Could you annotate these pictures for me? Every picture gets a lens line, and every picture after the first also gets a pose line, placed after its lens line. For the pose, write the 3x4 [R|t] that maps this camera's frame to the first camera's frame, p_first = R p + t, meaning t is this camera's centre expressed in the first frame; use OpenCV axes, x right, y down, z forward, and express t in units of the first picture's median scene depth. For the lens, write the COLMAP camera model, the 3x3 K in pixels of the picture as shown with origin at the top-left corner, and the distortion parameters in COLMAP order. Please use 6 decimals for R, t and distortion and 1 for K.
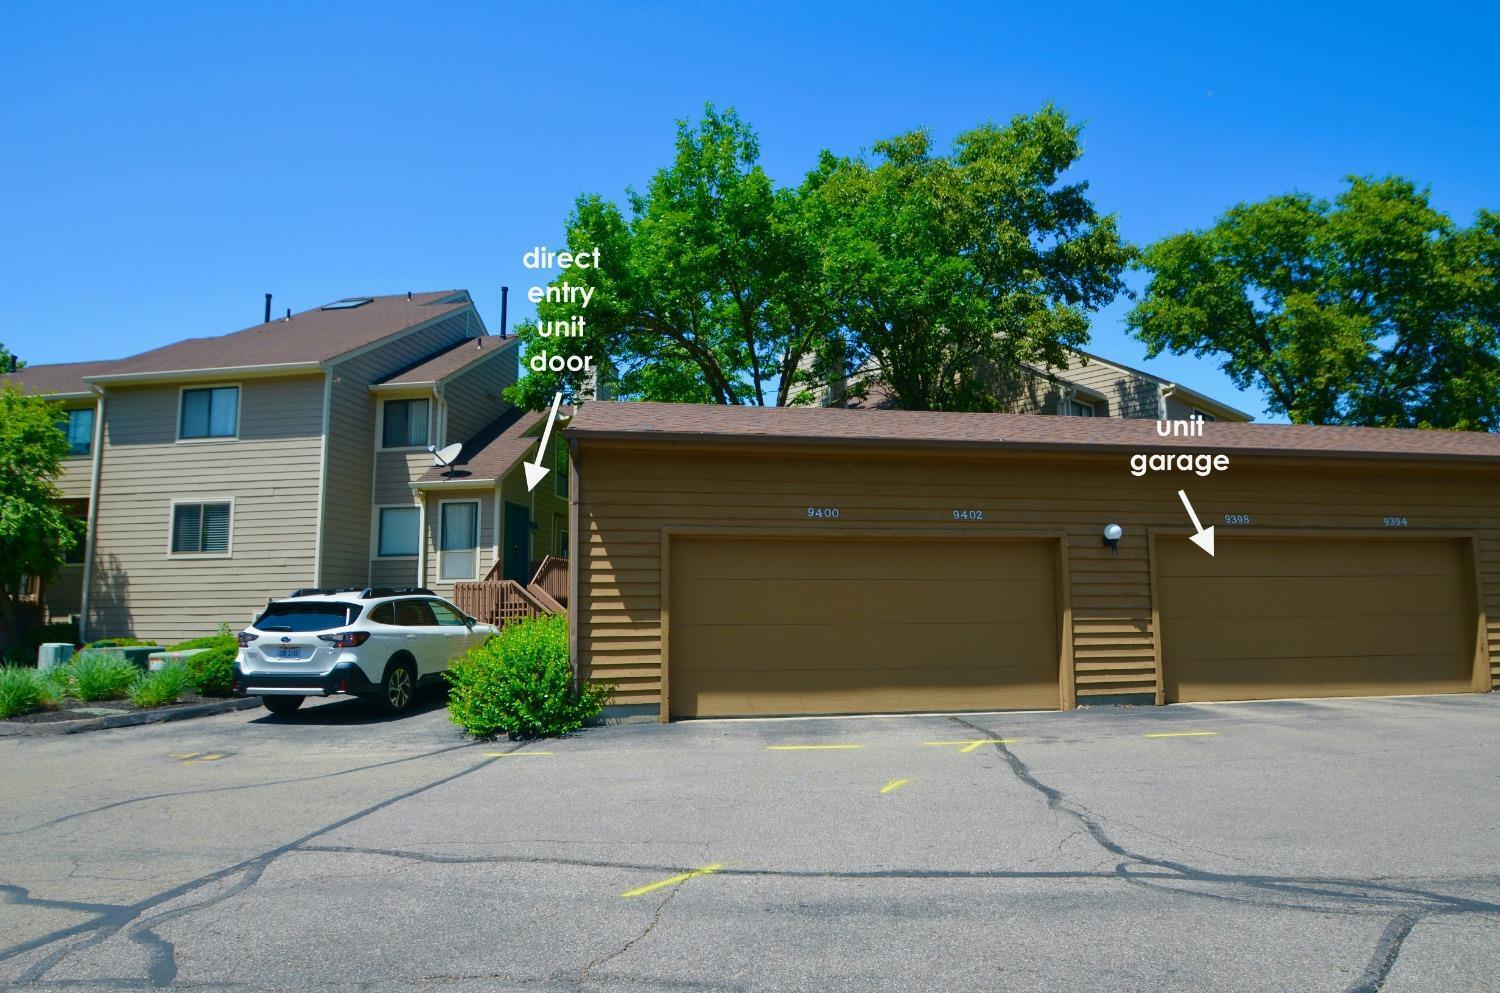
lens RADIAL K [[850.9, 0, 750.0], [0, 850.9, 496.5], [0, 0, 1]] dist [-0.024240, 0.001254]
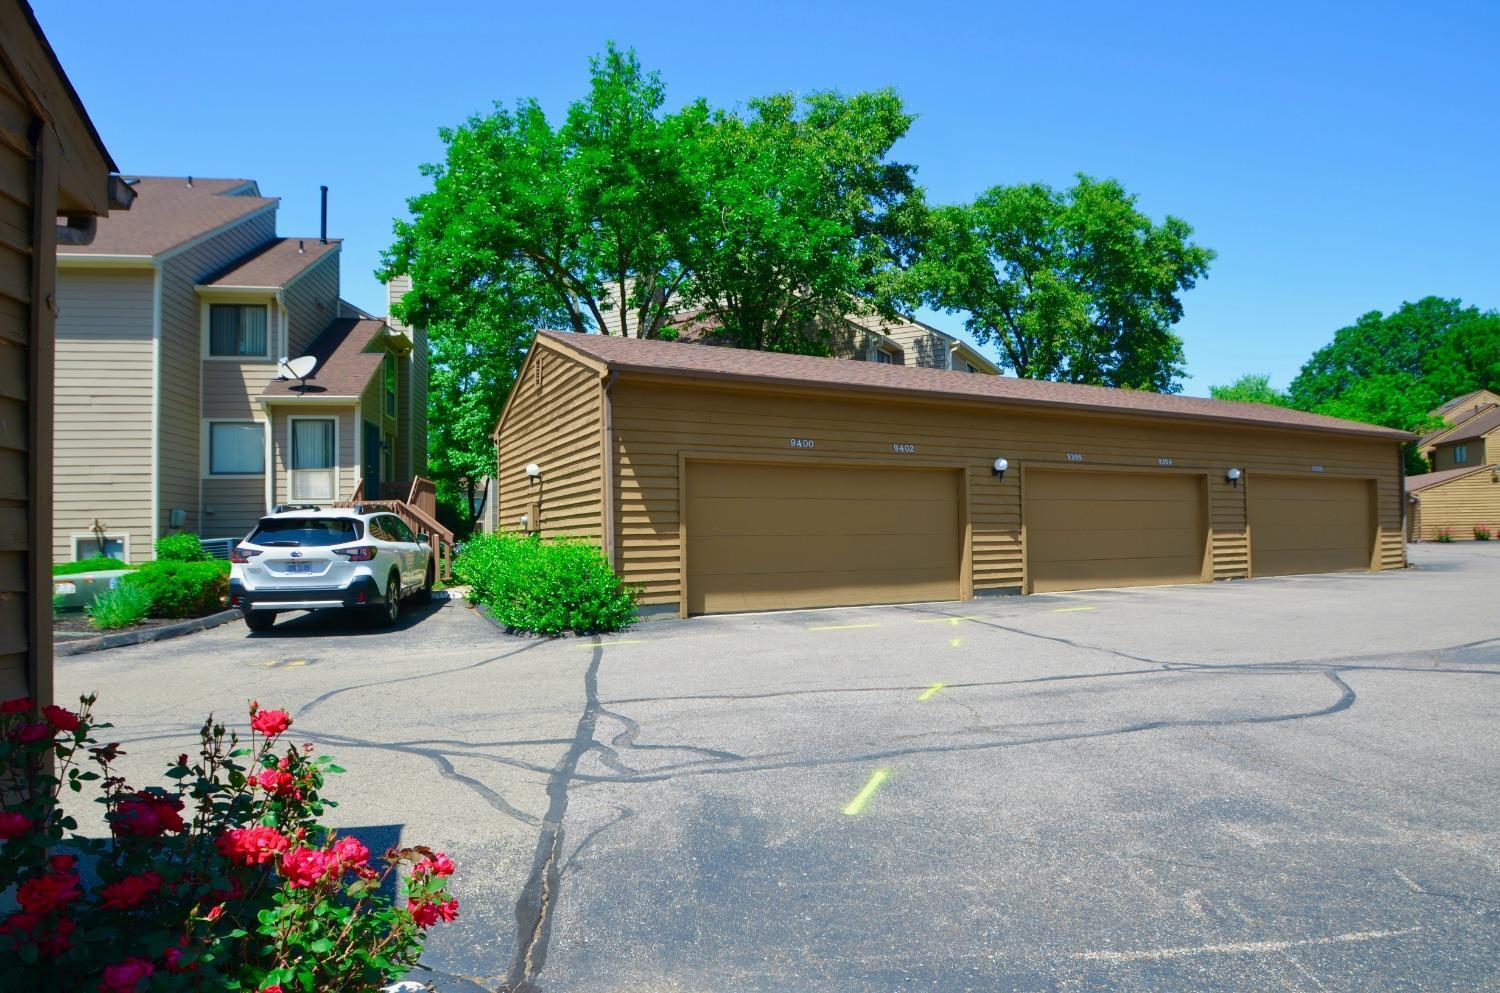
lens RADIAL K [[850.9, 0, 750.0], [0, 850.9, 496.5], [0, 0, 1]] dist [-0.024240, 0.001254]
pose [[0.948185, 0.008903, 0.317595, -0.208985], [-0.035959, 0.996192, 0.079432, 0.000680], [-0.315678, -0.086737, 0.944894, -0.068222]]
